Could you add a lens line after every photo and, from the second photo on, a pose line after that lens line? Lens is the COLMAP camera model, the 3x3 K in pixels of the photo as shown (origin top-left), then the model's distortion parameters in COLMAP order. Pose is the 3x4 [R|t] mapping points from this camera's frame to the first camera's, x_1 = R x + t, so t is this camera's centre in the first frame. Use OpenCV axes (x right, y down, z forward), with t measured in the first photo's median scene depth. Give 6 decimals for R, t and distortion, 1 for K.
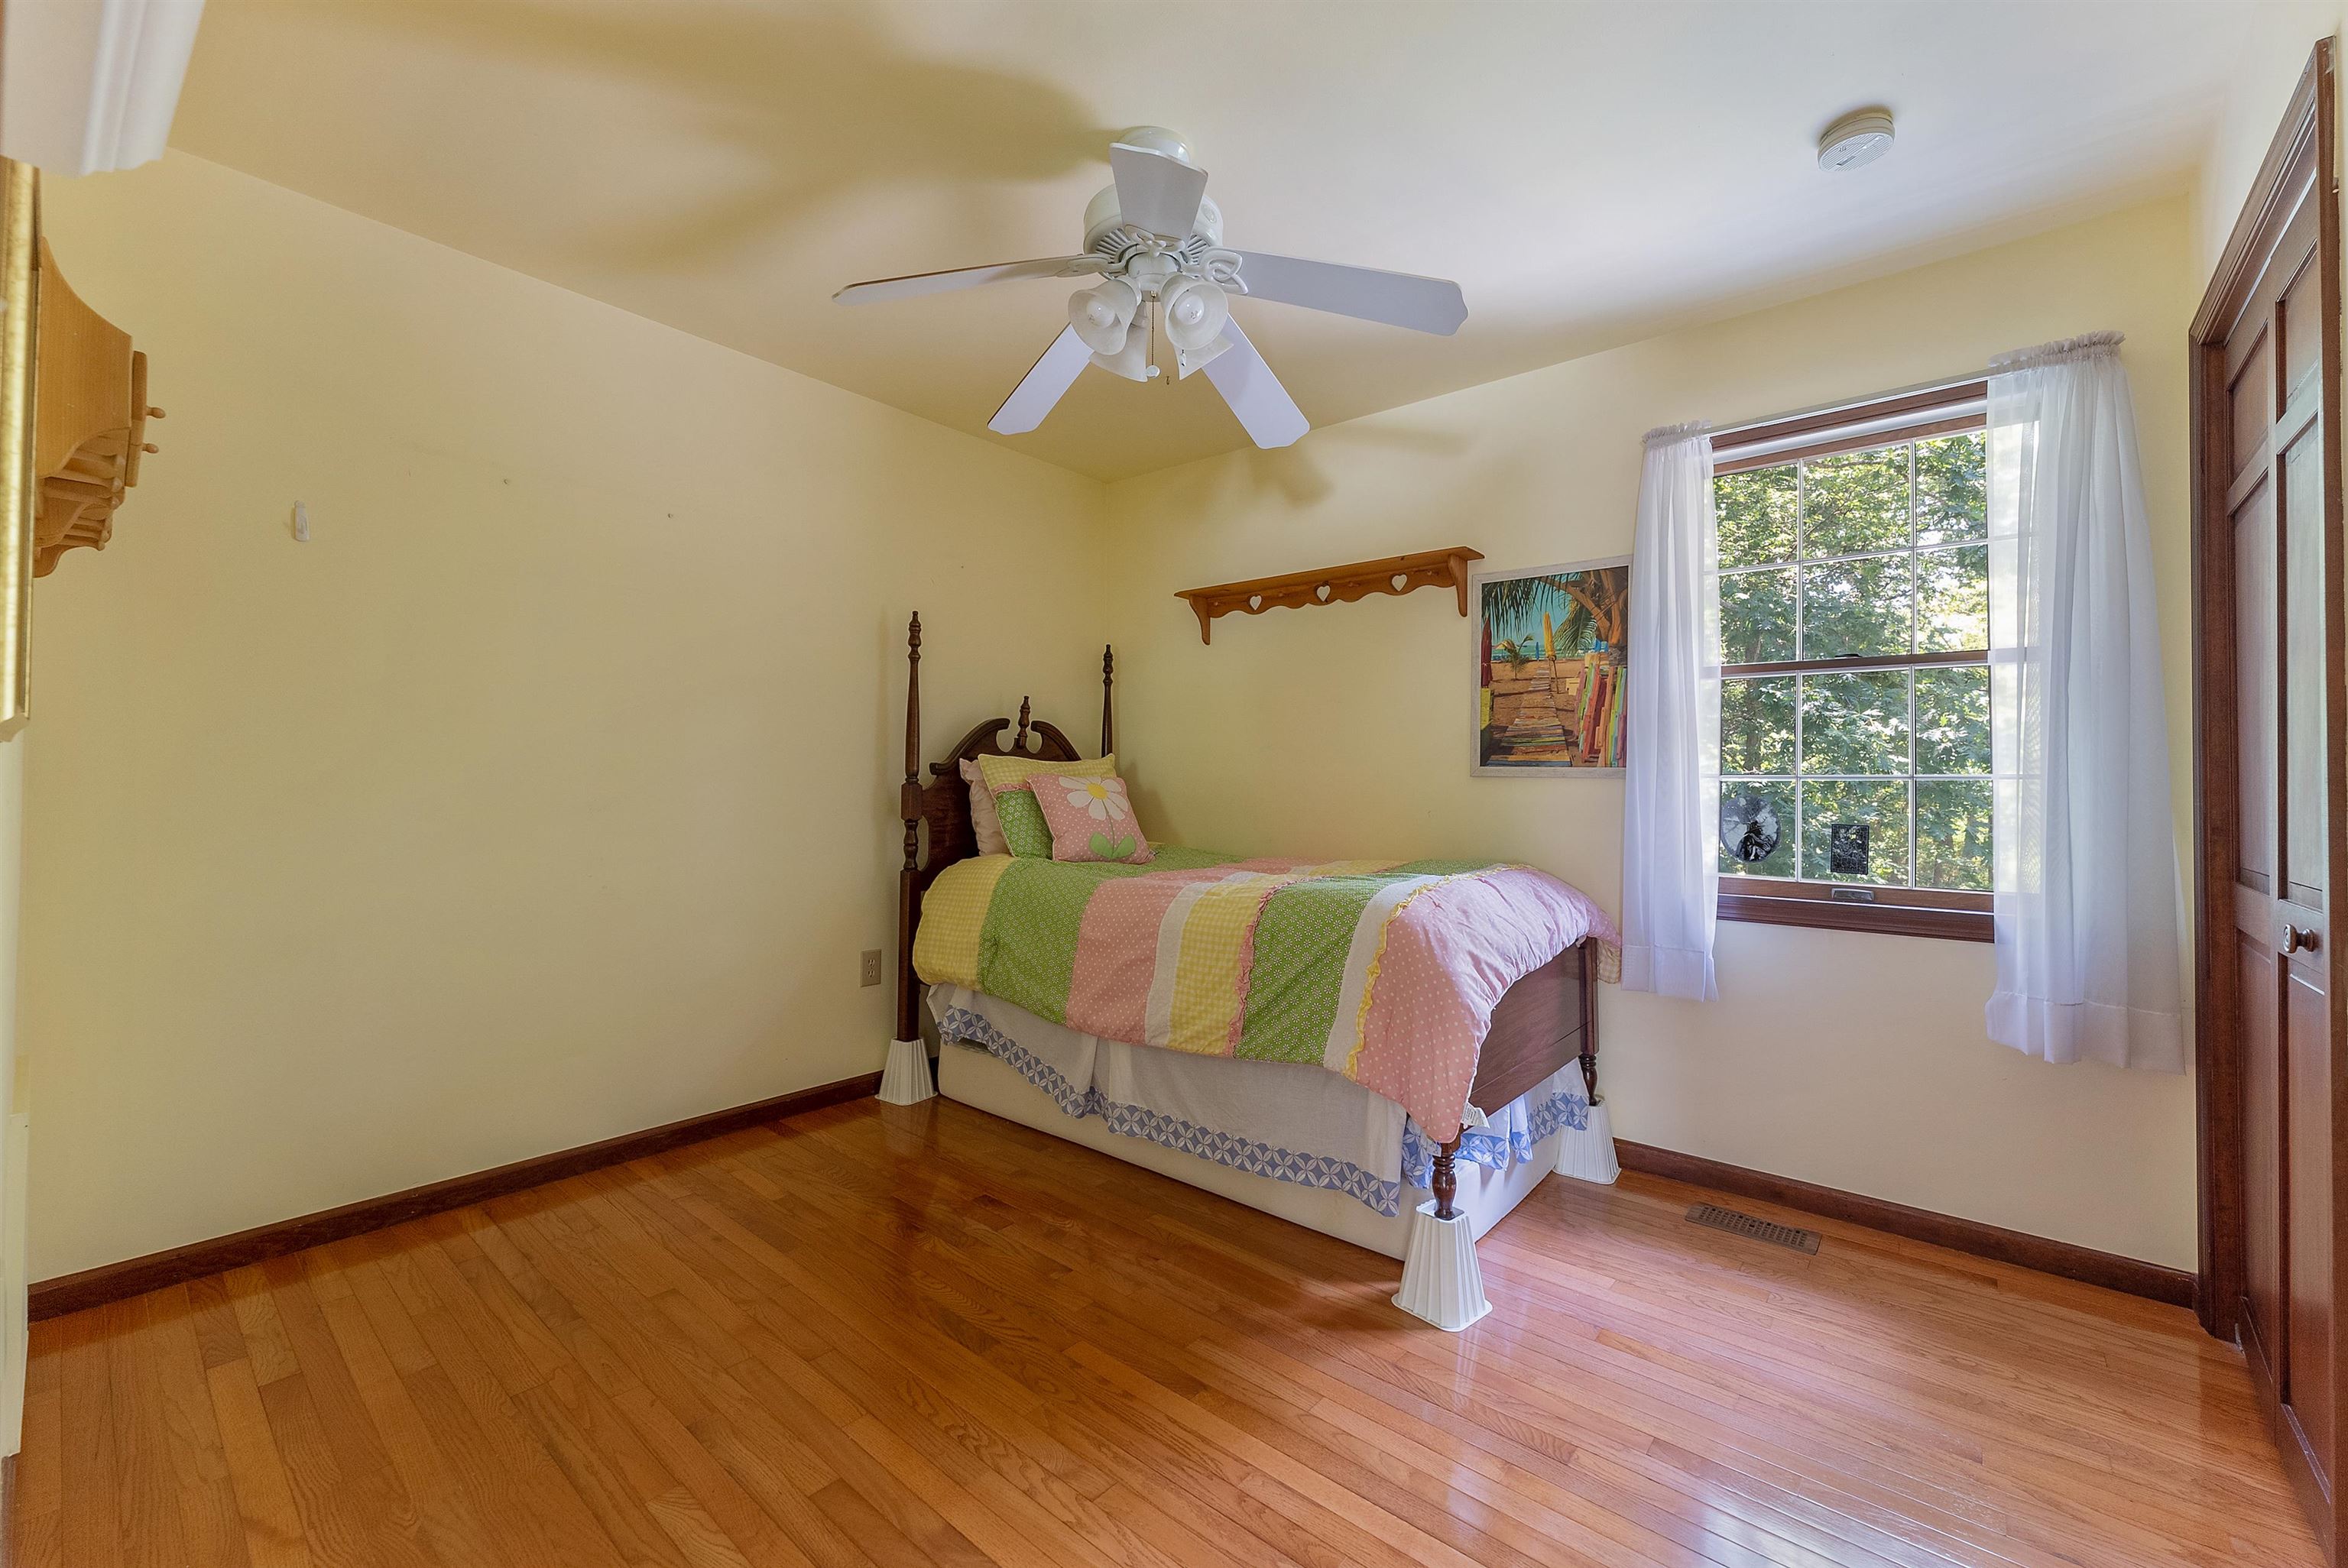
lens RADIAL K [[961.8, 0, 1192.0], [0, 961.8, 780.2], [0, 0, 1]] dist [0.006519, -0.001157]
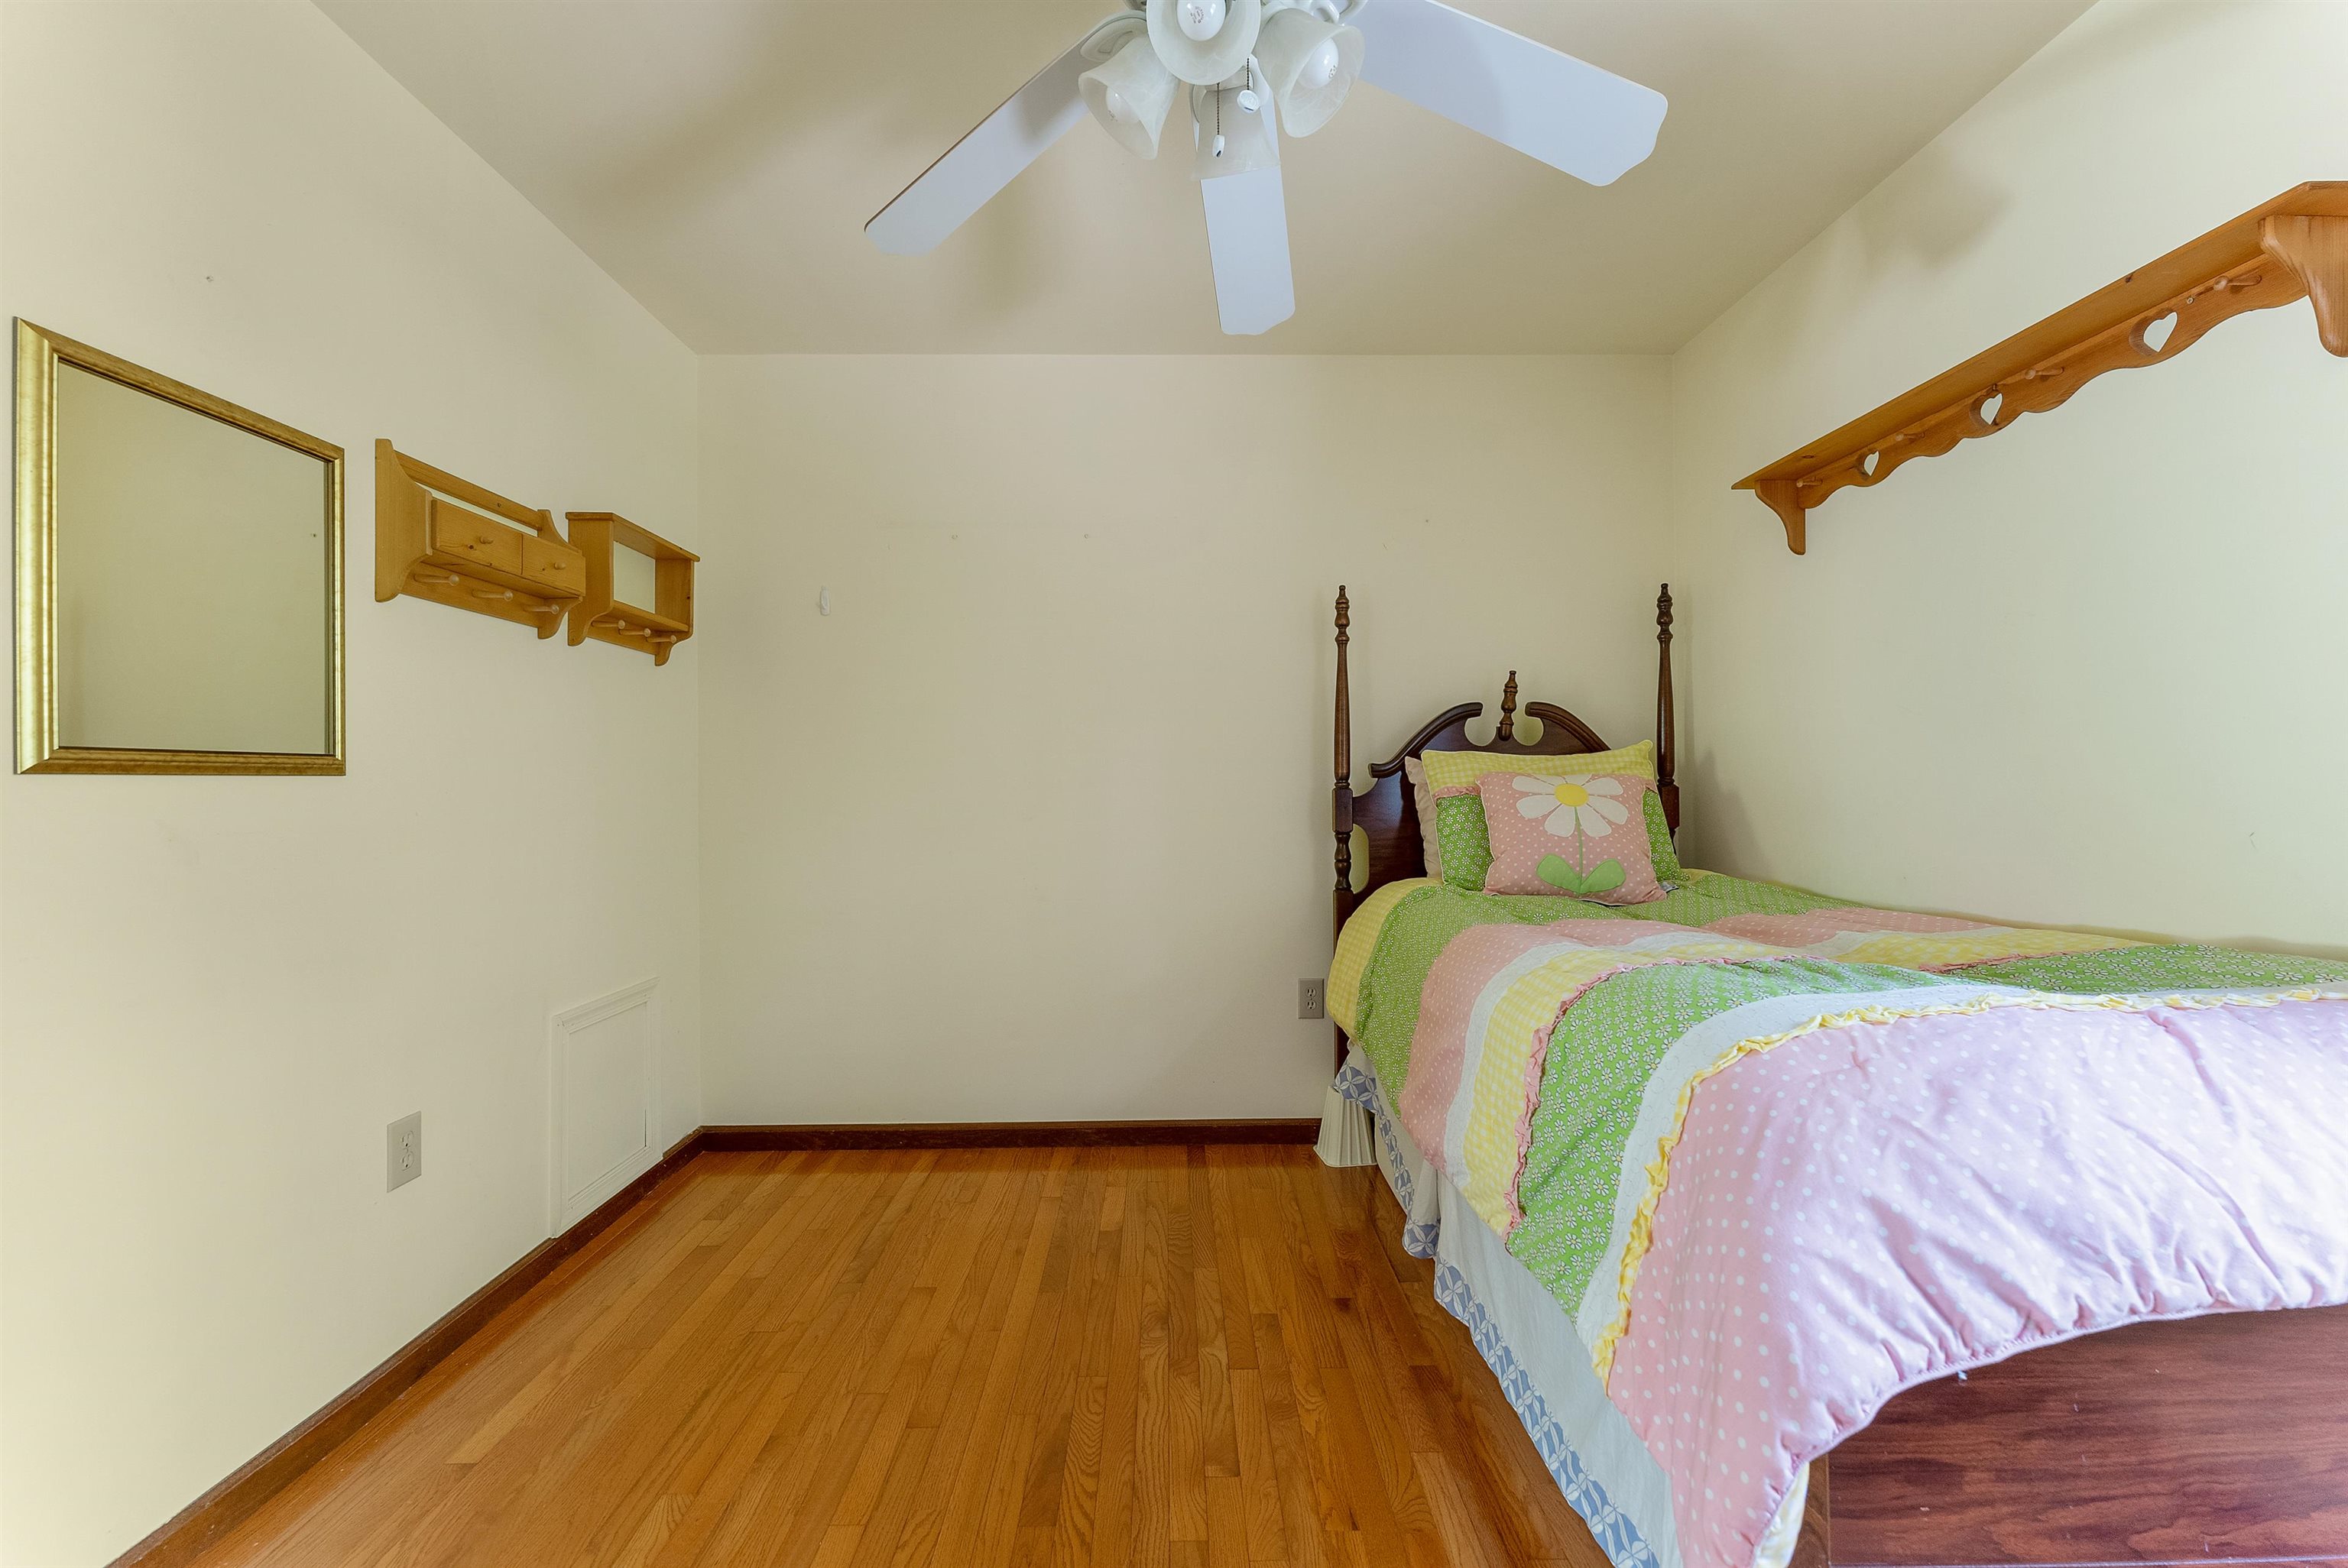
lens RADIAL K [[961.8, 0, 1166.9], [0, 961.8, 786.0], [0, 0, 1]] dist [0.006519, -0.001157]
pose [[0.641740, -0.017674, -0.766719, 0.261090], [0.020008, 0.999780, -0.006299, 0.003329], [0.766661, -0.011298, 0.641952, 0.337166]]
